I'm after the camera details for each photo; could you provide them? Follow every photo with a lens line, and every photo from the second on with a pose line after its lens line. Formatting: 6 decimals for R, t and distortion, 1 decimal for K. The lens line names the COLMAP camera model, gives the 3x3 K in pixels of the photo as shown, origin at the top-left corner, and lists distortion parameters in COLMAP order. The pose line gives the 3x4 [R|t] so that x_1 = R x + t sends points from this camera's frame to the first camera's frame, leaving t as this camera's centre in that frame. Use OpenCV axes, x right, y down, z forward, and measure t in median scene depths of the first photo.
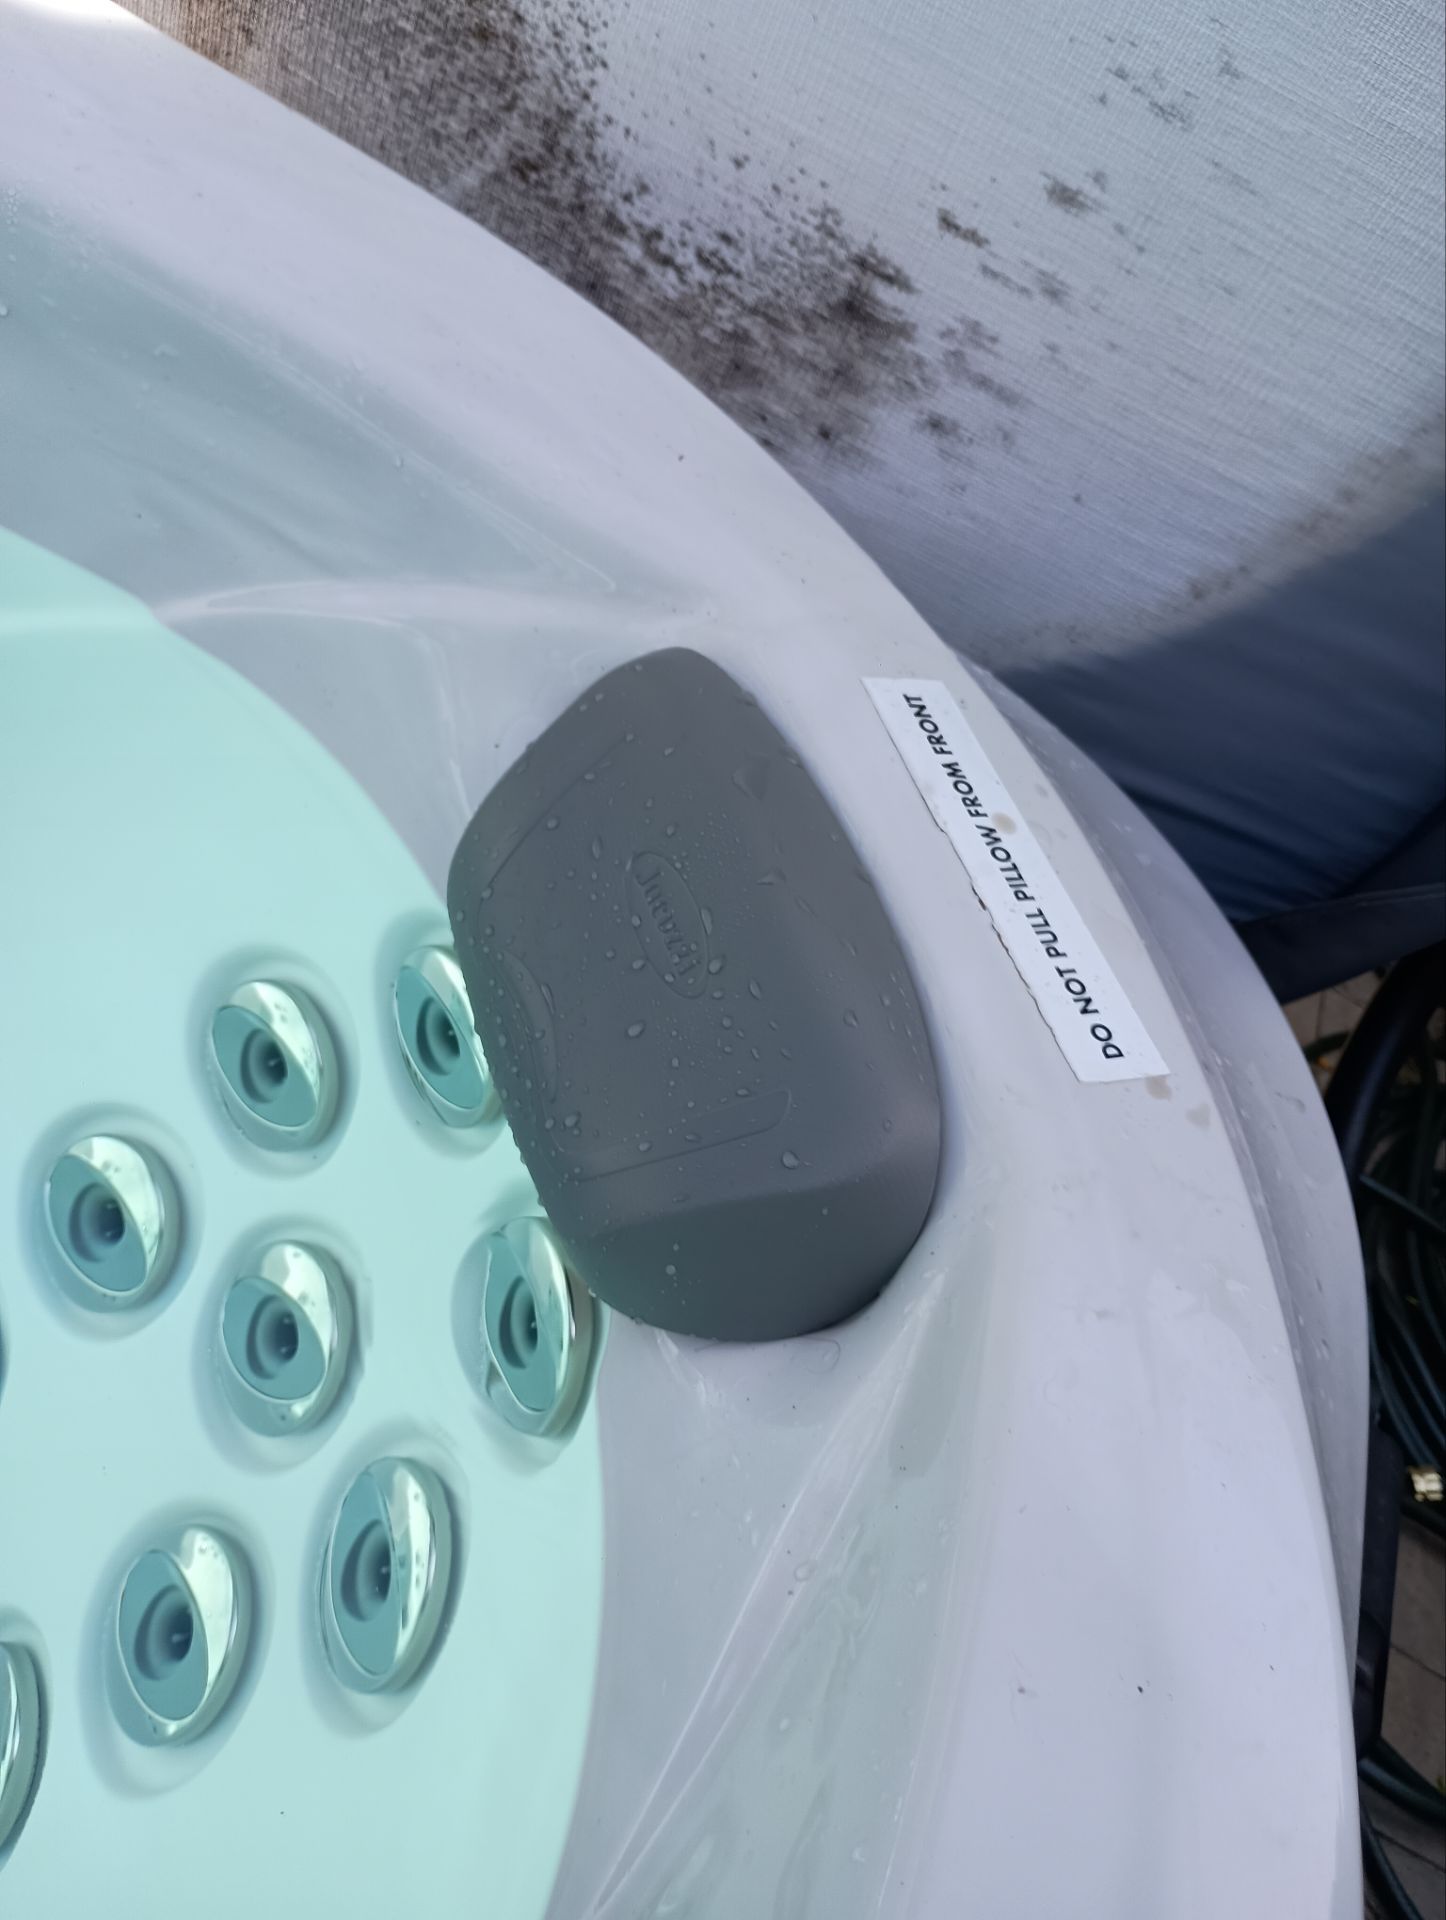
lens RADIAL K [[1539.2, 0, 723.0], [0, 1539.2, 960.0], [0, 0, 1]] dist [-0.009135, -0.069925]
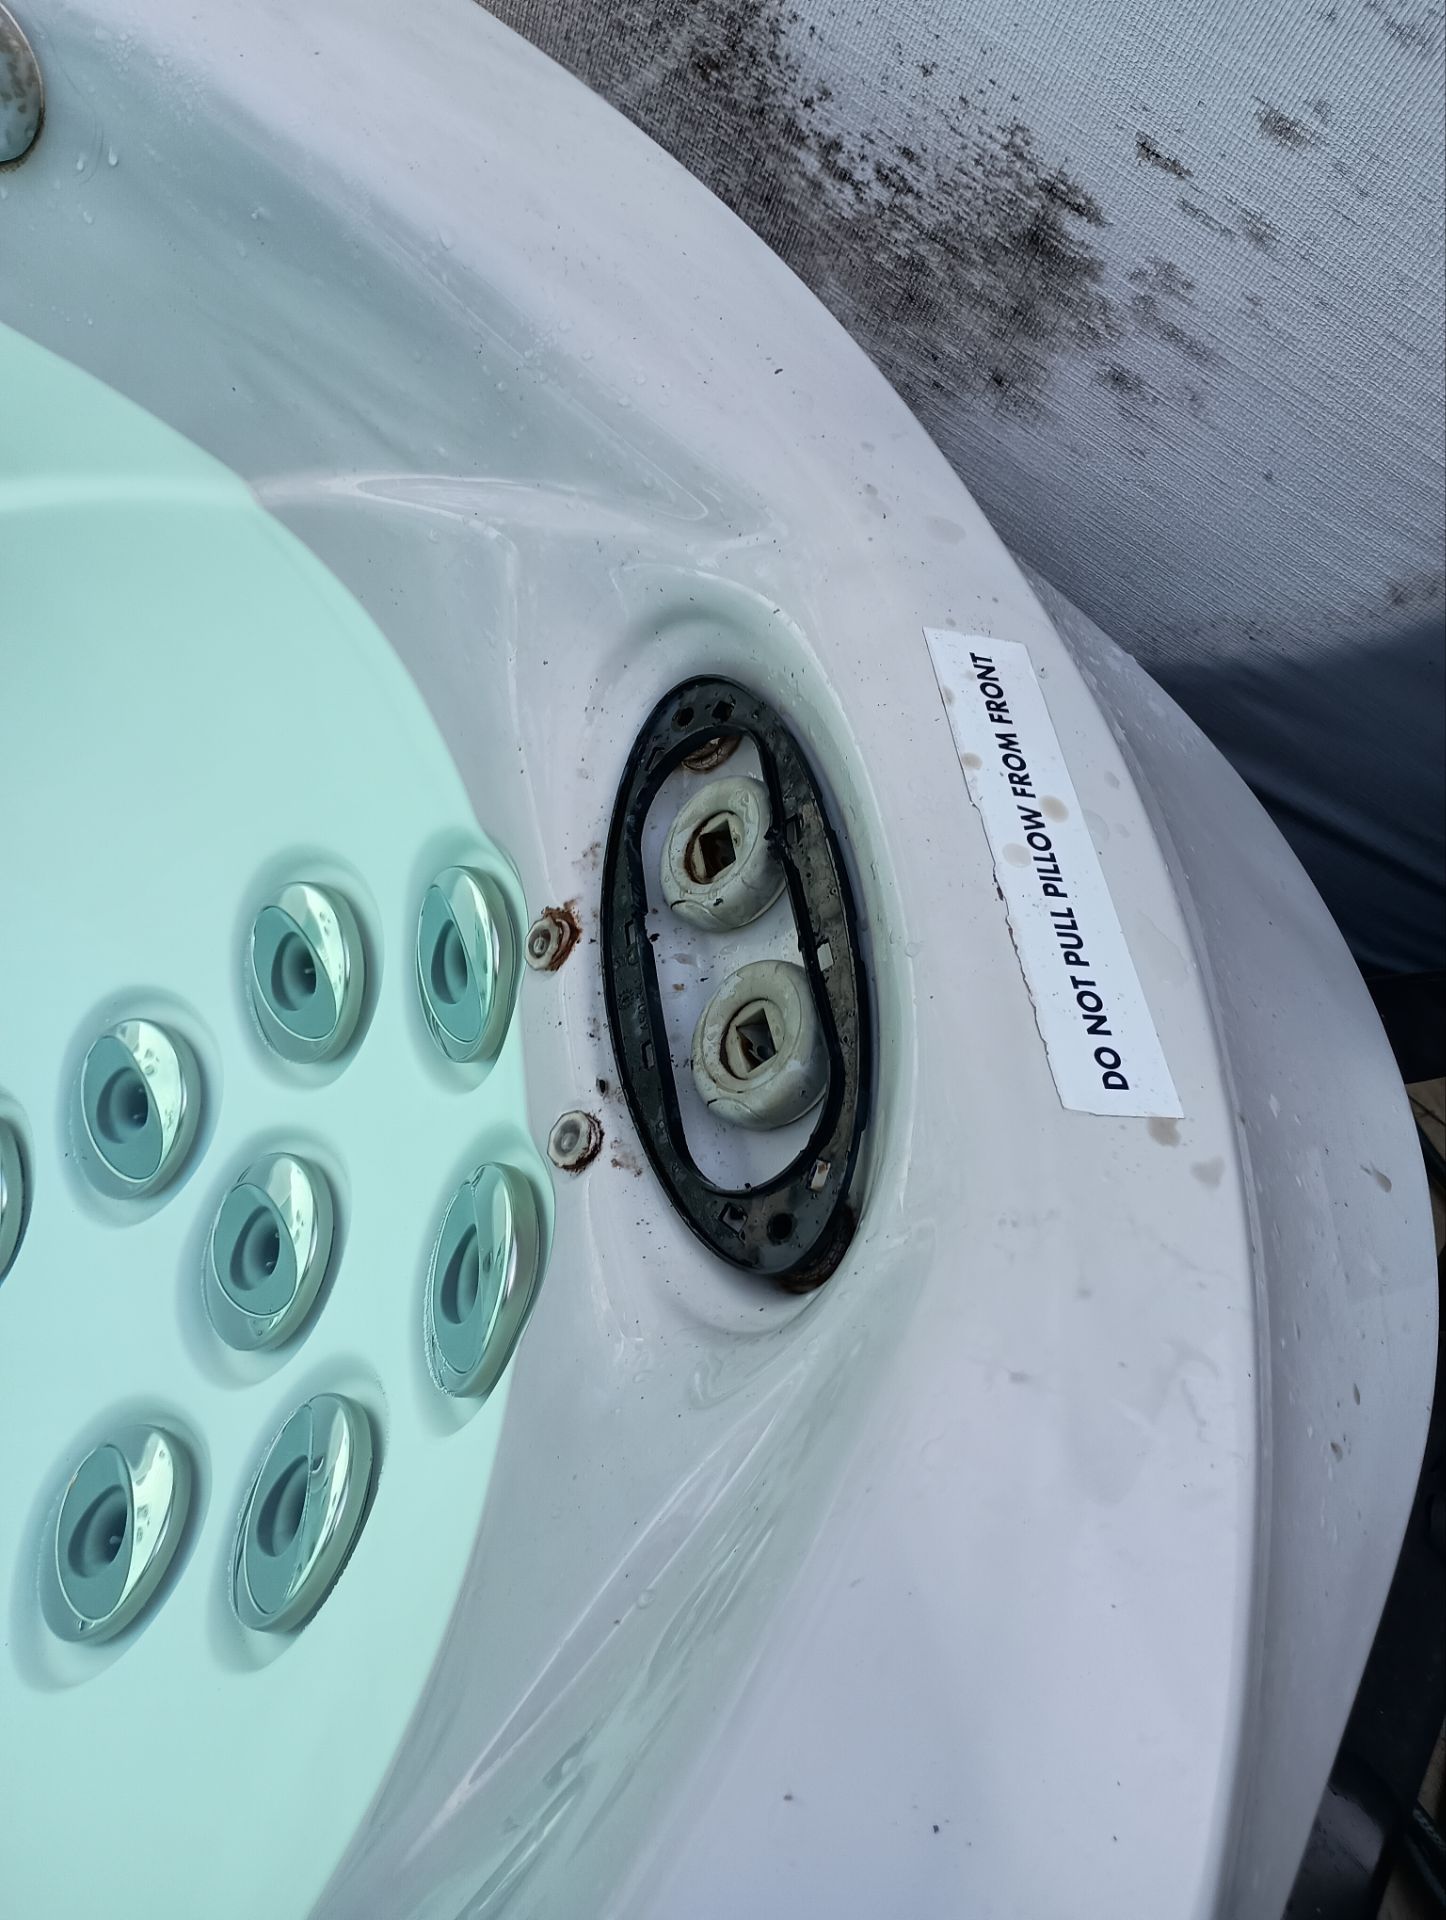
lens RADIAL K [[1557.2, 0, 723.0], [0, 1557.2, 960.0], [0, 0, 1]] dist [0.003511, -0.085194]
pose [[0.977198, 0.143712, -0.156302, 0.111197], [-0.142637, 0.989609, 0.018131, 0.005448], [0.157283, 0.004577, 0.987543, 0.071294]]
